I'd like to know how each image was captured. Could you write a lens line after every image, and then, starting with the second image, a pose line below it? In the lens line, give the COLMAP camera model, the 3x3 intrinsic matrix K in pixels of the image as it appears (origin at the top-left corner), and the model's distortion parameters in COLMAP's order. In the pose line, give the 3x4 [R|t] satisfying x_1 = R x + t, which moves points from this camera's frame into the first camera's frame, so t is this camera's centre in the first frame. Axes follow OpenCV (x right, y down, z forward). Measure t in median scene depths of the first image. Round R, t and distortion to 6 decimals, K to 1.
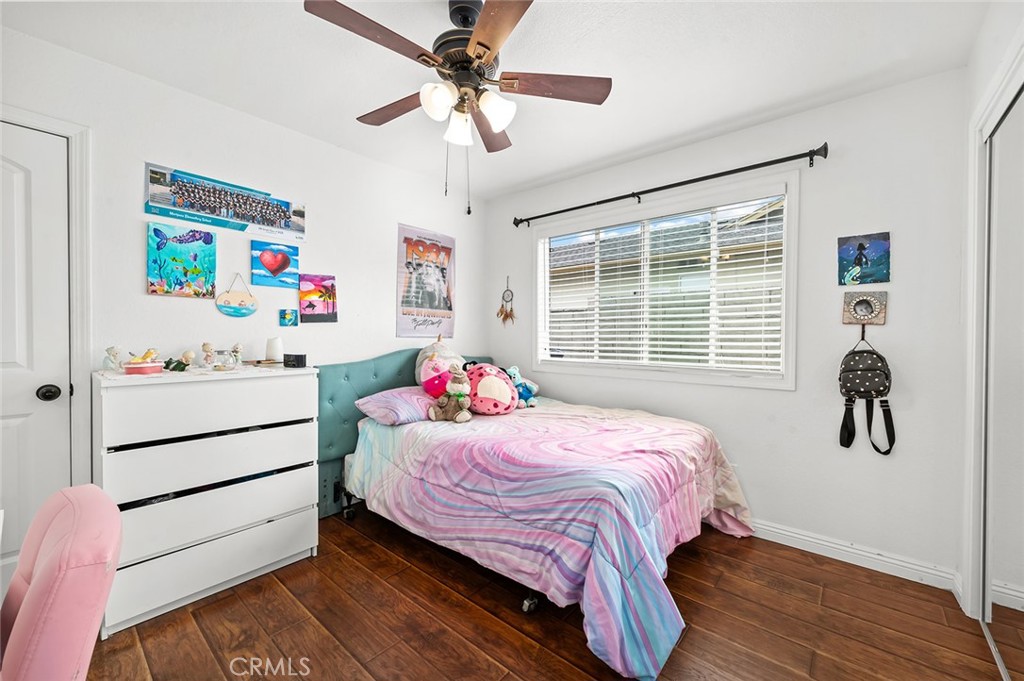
lens RADIAL K [[415.9, 0, 514.0], [0, 415.9, 338.4], [0, 0, 1]] dist [0.012134, -0.000395]
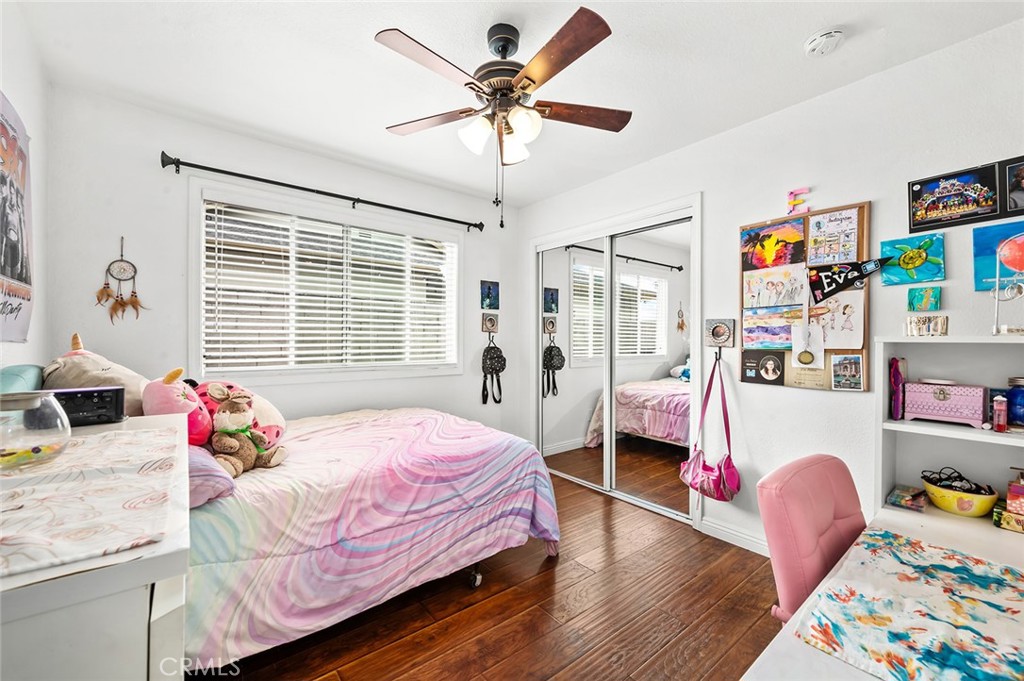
lens RADIAL K [[415.9, 0, 514.0], [0, 415.9, 338.4], [0, 0, 1]] dist [0.012134, -0.000395]
pose [[0.177840, -0.001897, 0.984058, -0.745554], [0.000922, 0.999998, 0.001761, -0.007726], [-0.984059, 0.000594, 0.177842, 0.497842]]
